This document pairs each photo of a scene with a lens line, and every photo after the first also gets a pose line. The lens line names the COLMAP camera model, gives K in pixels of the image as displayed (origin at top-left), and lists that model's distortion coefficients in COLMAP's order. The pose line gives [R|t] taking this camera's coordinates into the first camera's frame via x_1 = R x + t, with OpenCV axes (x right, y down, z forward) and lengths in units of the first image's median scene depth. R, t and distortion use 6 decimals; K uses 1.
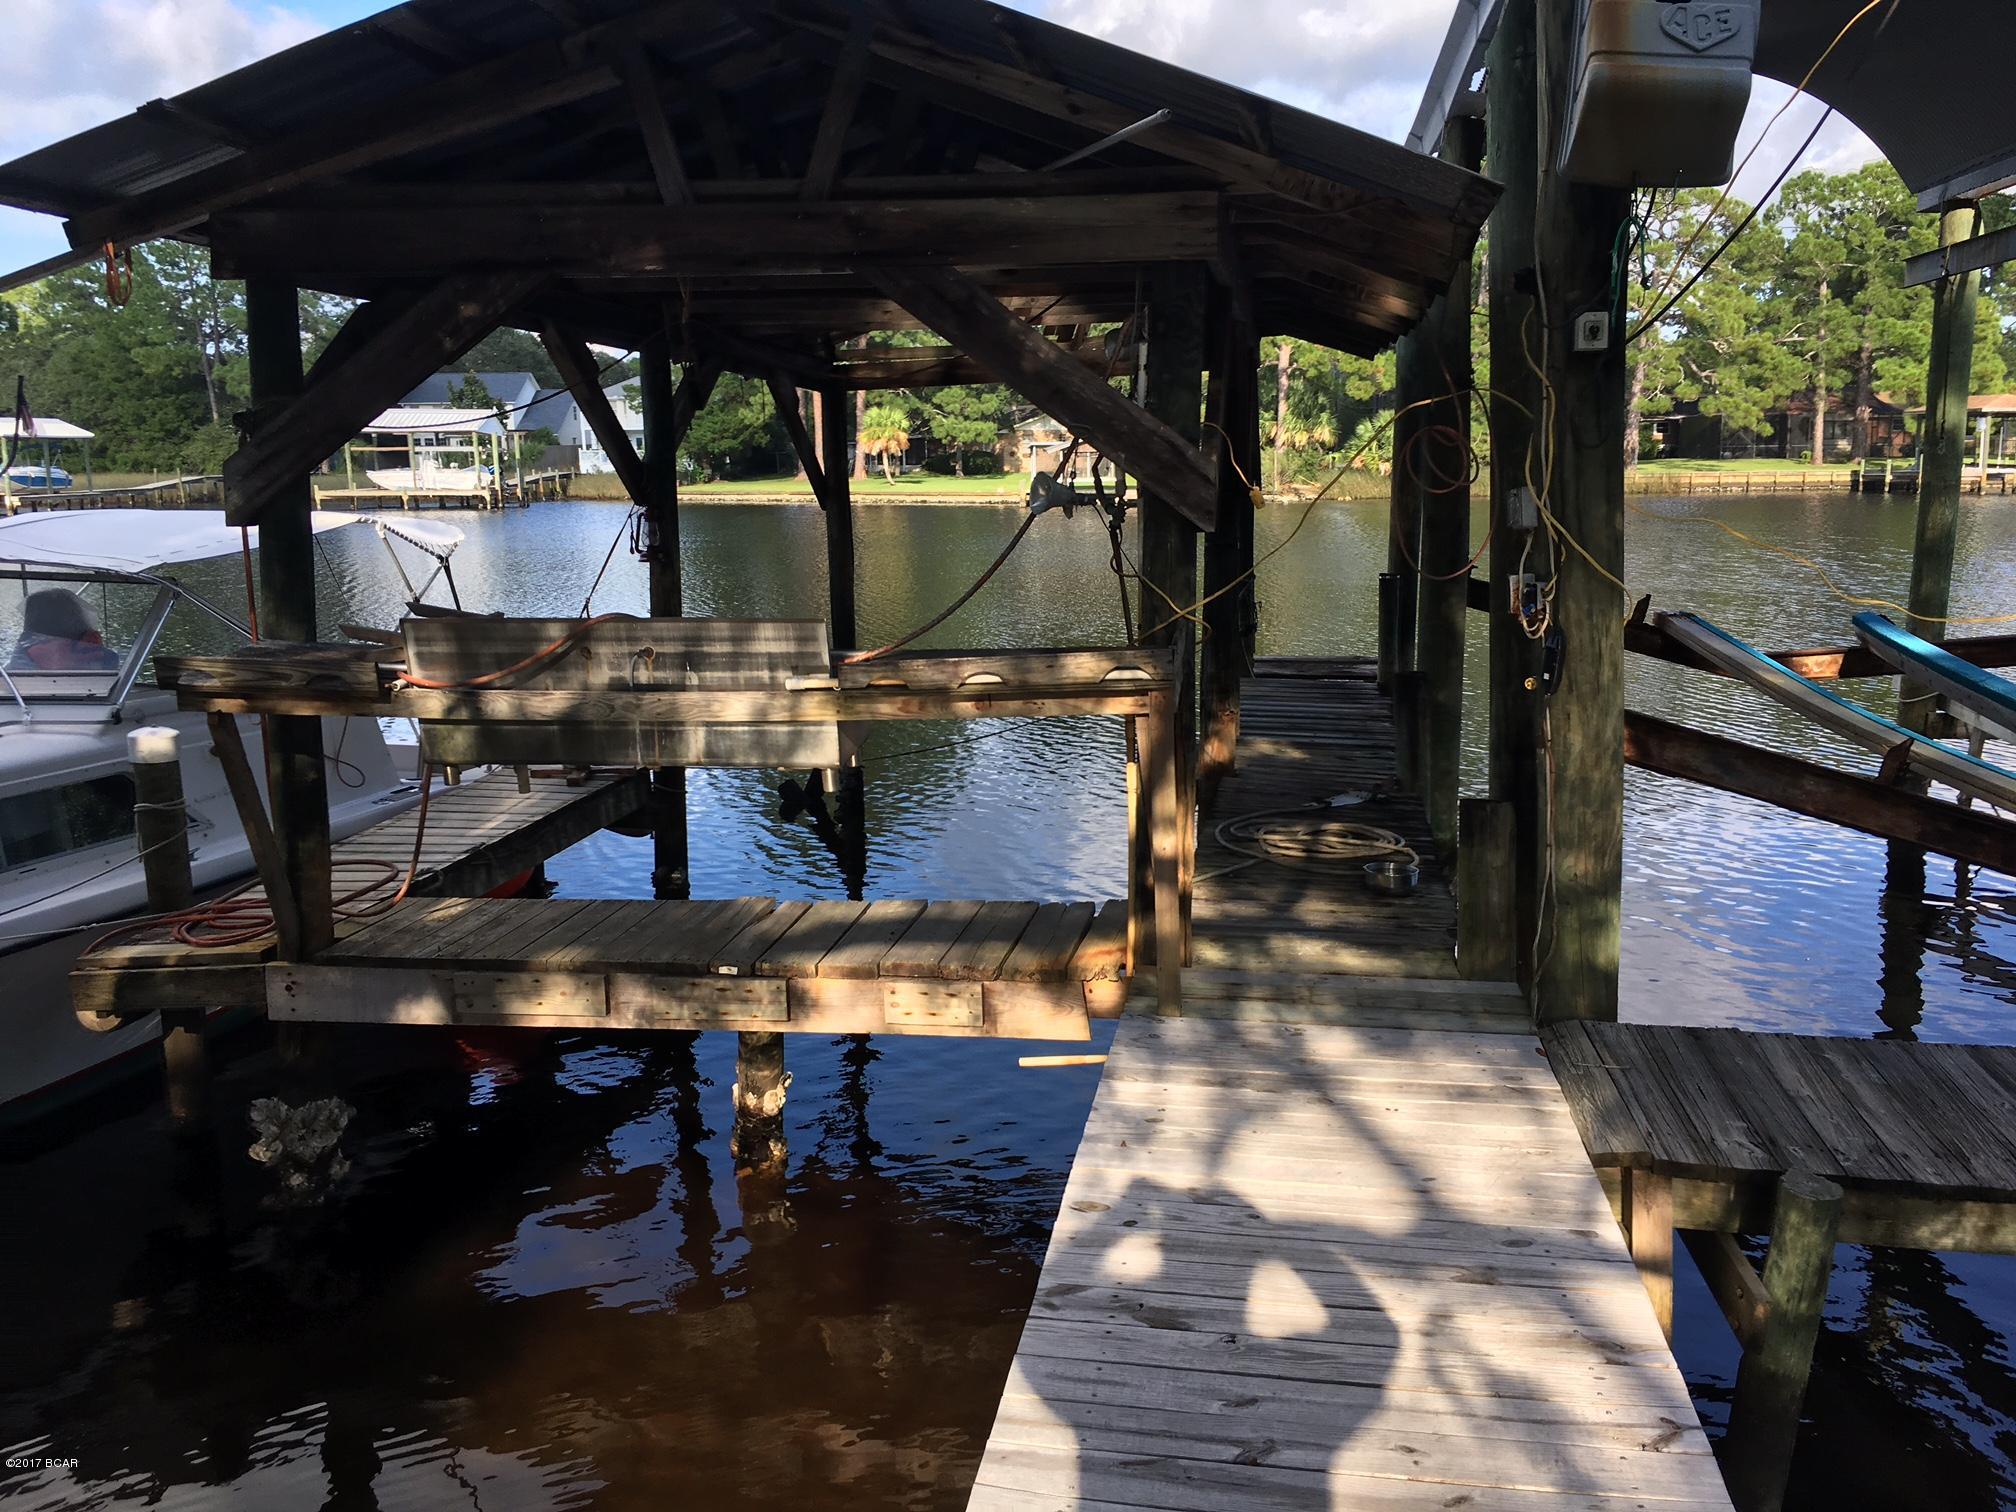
lens RADIAL K [[1705.4, 0, 1015.6], [0, 1705.4, 727.1], [0, 0, 1]] dist [0.078285, -0.107707]
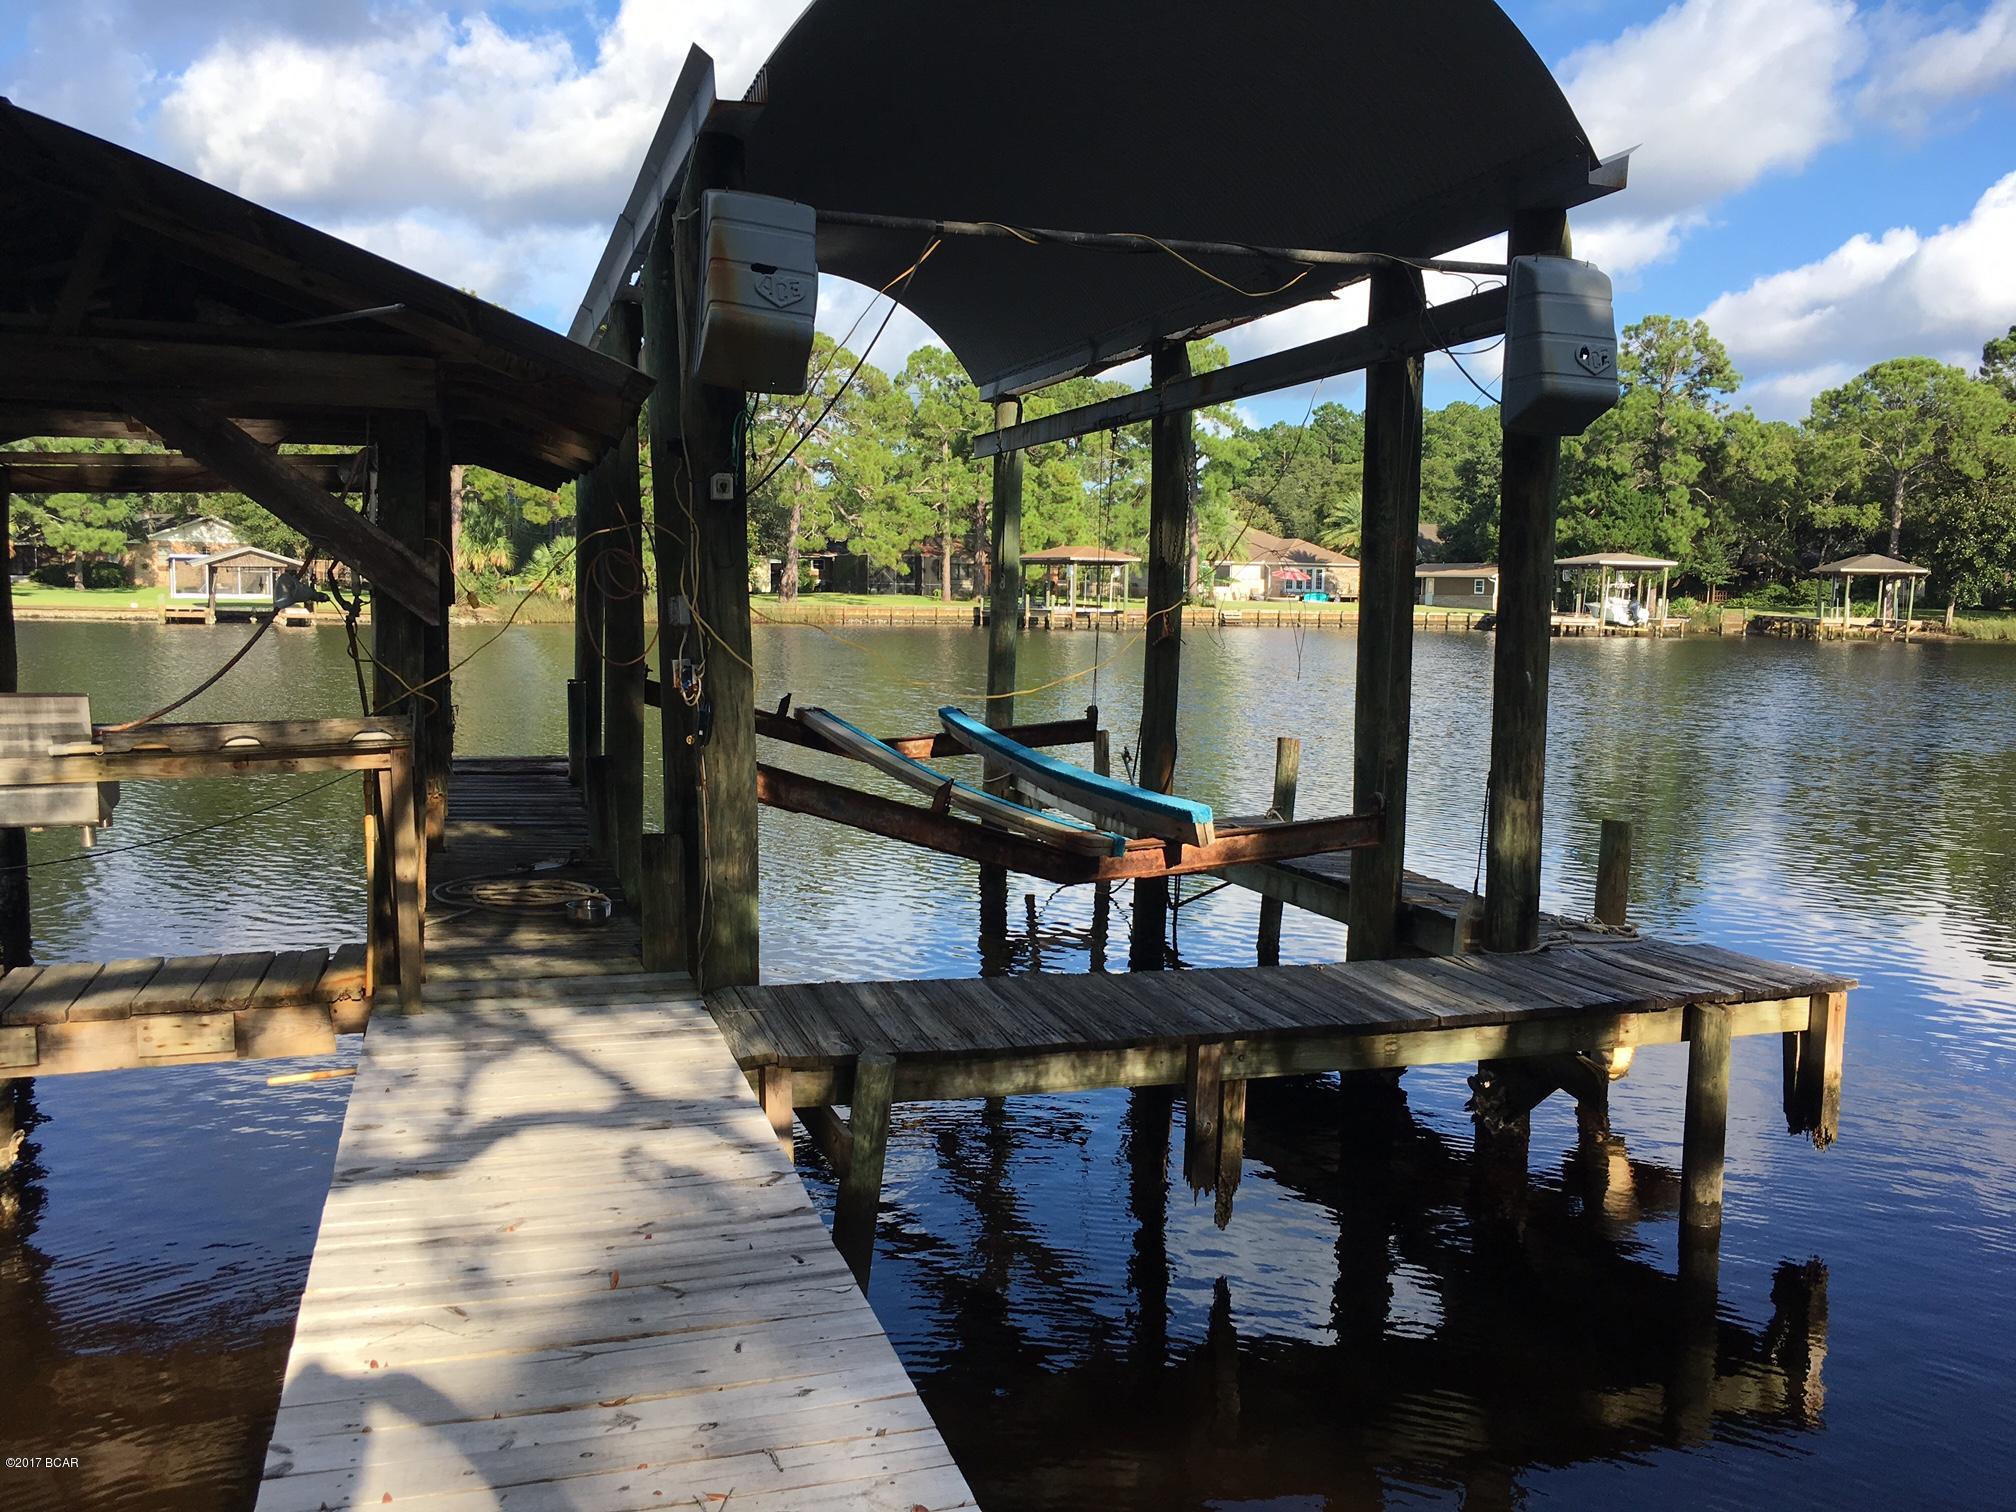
lens RADIAL K [[1726.6, 0, 1009.7], [0, 1726.6, 731.1], [0, 0, 1]] dist [0.077092, -0.115251]
pose [[0.894936, -0.011914, 0.446036, -0.043739], [0.044015, 0.997125, -0.061678, 0.033202], [-0.444019, 0.074830, 0.892887, -0.174287]]
